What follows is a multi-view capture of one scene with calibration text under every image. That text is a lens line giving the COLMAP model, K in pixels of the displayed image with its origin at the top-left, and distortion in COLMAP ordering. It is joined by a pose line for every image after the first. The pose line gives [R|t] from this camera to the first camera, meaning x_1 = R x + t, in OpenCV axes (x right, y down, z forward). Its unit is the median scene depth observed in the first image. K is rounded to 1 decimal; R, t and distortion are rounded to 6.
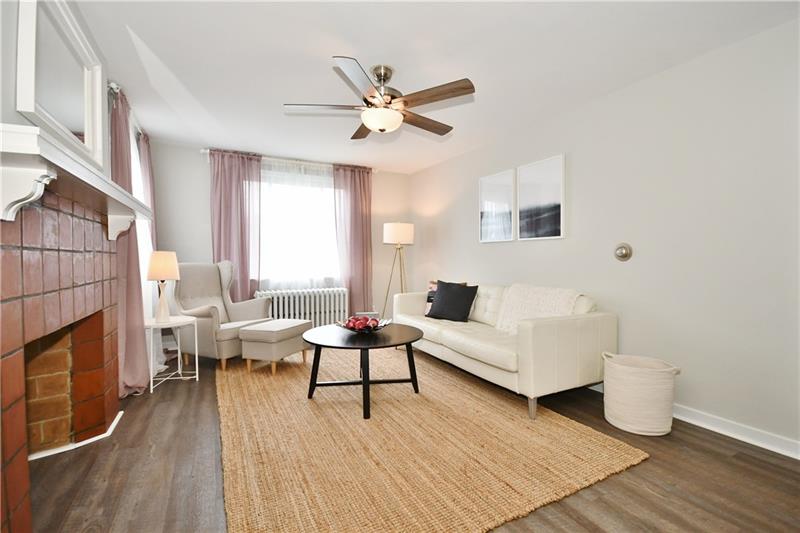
lens RADIAL K [[355.4, 0, 411.5], [0, 355.4, 260.5], [0, 0, 1]] dist [-0.002124, -0.000374]
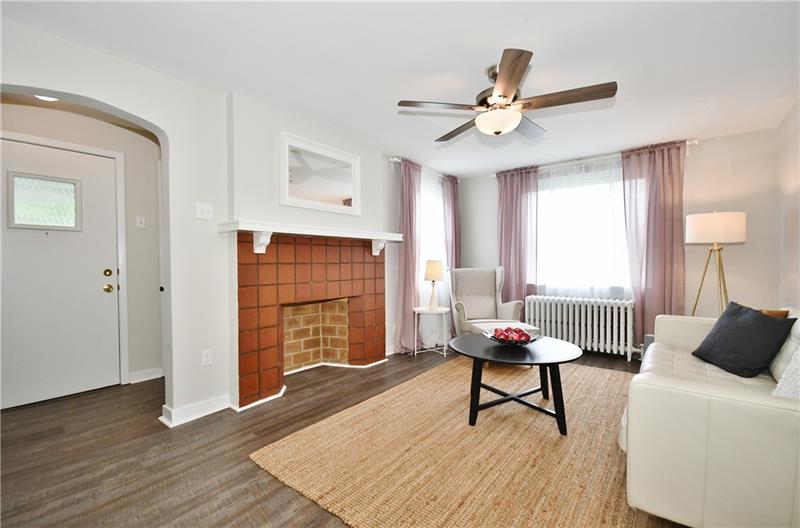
lens RADIAL K [[352.6, 0, 400.0], [0, 352.6, 264.0], [0, 0, 1]] dist [-0.001461, -0.000146]
pose [[0.405619, 0.002855, -0.914038, 0.593462], [0.000111, 0.999995, 0.003172, -0.016933], [0.914042, -0.001388, 0.405617, 0.334298]]
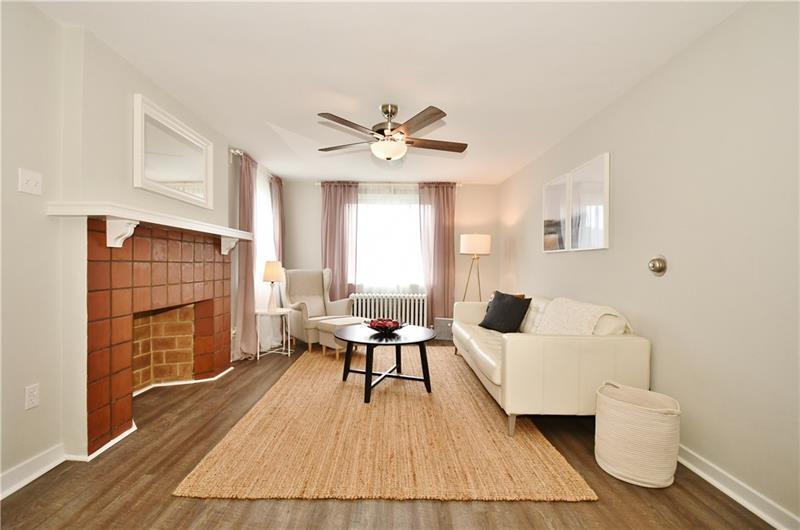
lens RADIAL K [[349.2, 0, 400.0], [0, 349.2, 265.0], [0, 0, 1]] dist [-0.000087, -0.000031]
pose [[0.888508, 0.010221, -0.458747, 0.422075], [-0.014636, 0.999874, -0.006069, -0.010457], [0.458627, 0.012107, 0.888546, 0.001789]]
